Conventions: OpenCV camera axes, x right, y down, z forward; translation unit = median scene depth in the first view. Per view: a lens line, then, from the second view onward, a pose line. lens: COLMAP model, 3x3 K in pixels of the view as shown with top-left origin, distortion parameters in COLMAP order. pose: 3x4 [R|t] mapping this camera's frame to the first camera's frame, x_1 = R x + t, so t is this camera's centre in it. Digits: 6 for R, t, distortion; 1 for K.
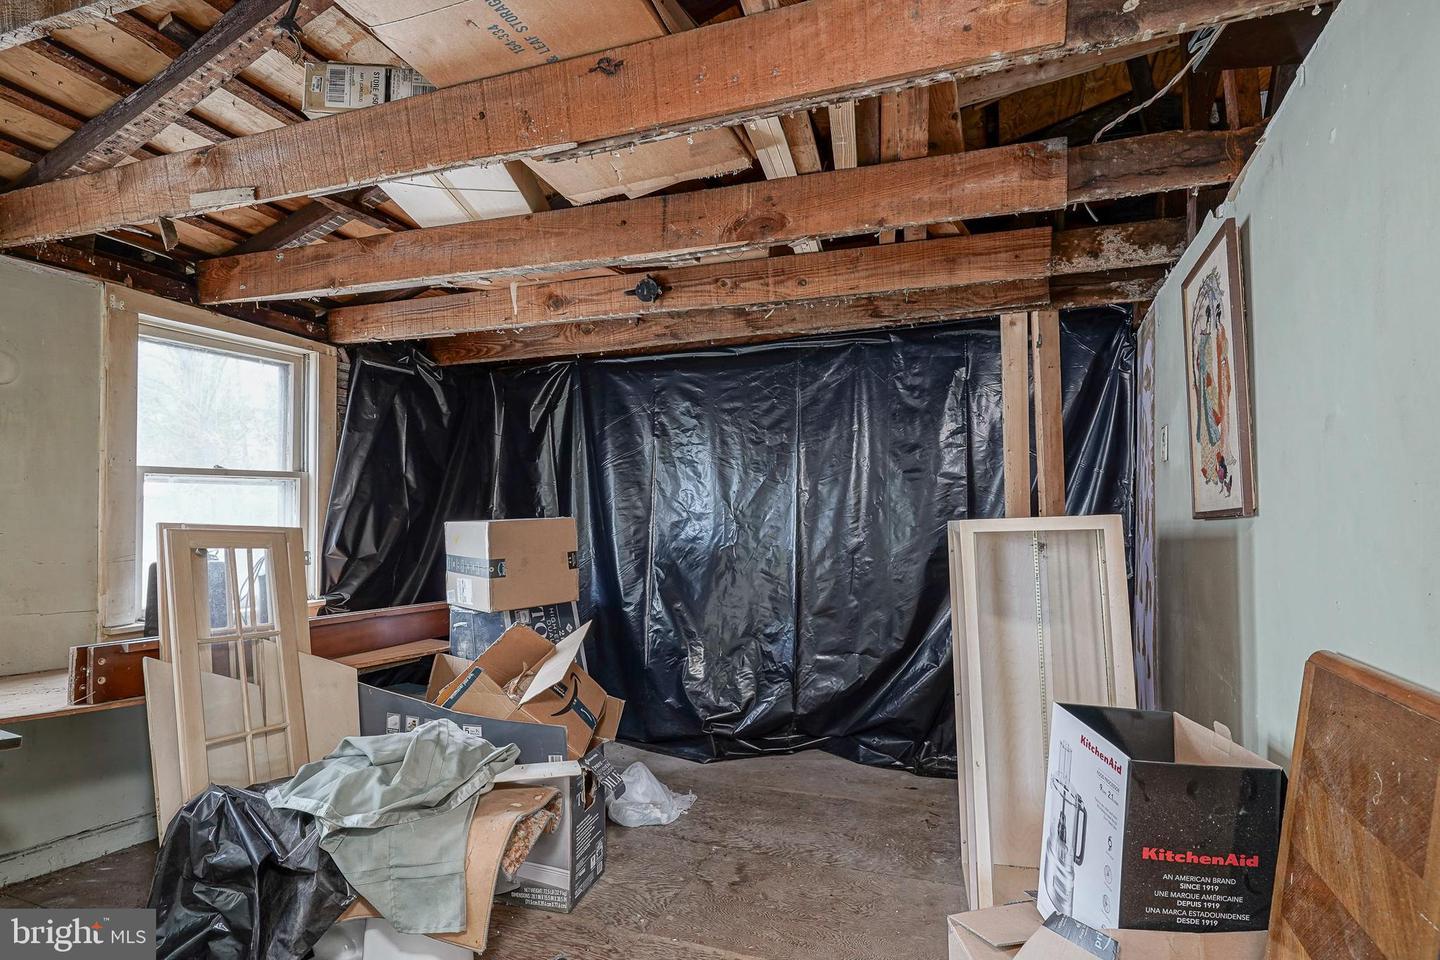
lens RADIAL K [[713.8, 0, 717.8], [0, 713.8, 487.8], [0, 0, 1]] dist [-0.000702, 0.000487]
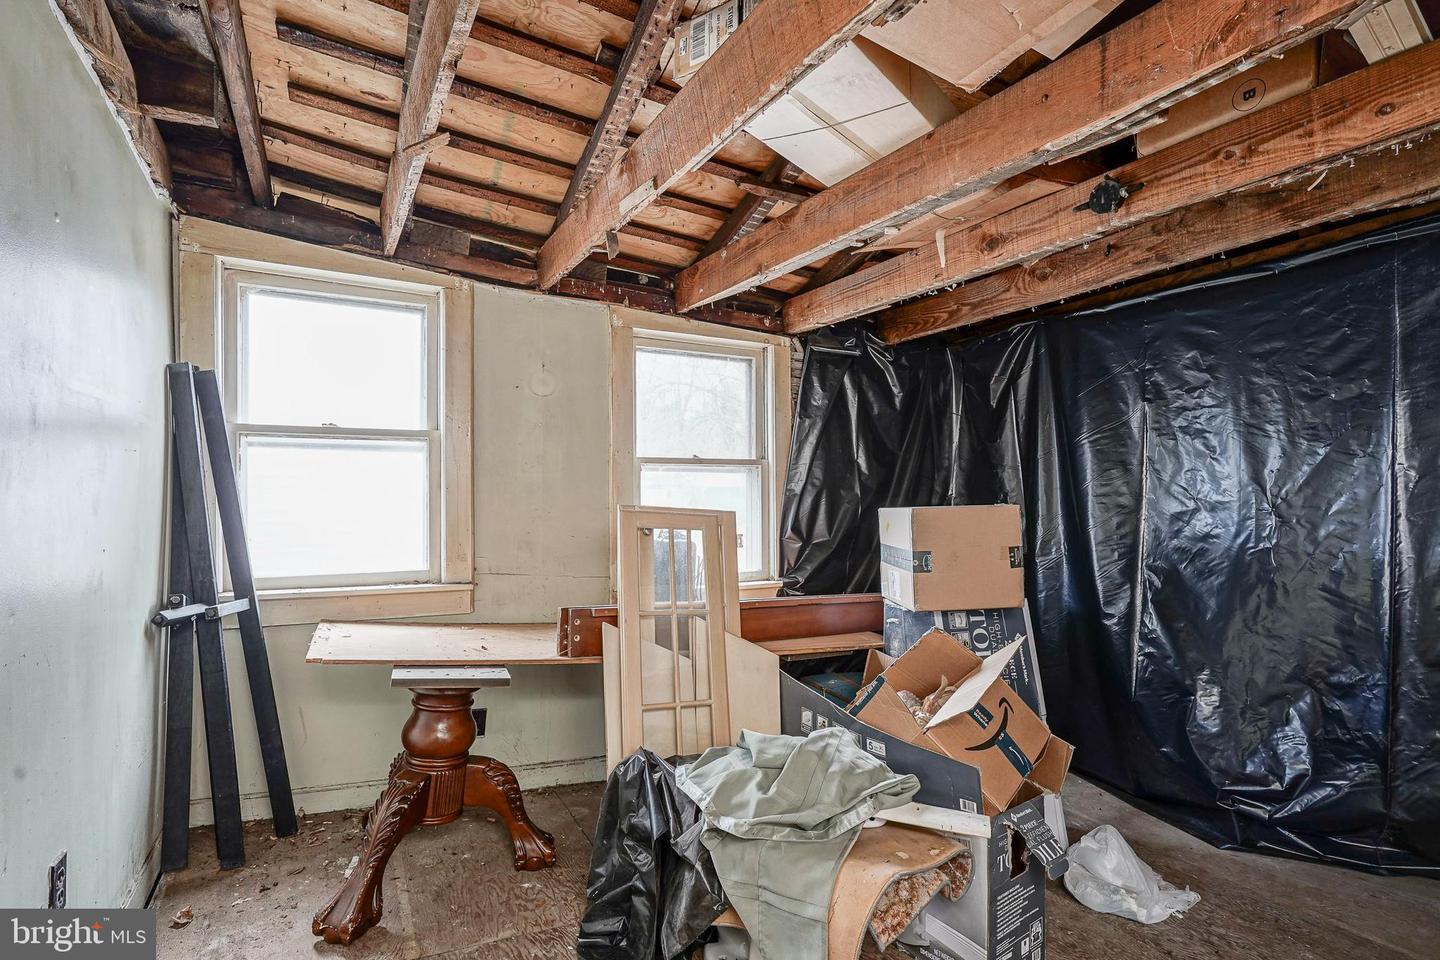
lens RADIAL K [[722.8, 0, 724.0], [0, 722.8, 486.8], [0, 0, 1]] dist [-0.010801, 0.006024]
pose [[0.788708, -0.004791, -0.614750, 0.042741], [0.013578, 0.999861, 0.009628, 0.009206], [0.614618, -0.015941, 0.788664, 0.156629]]
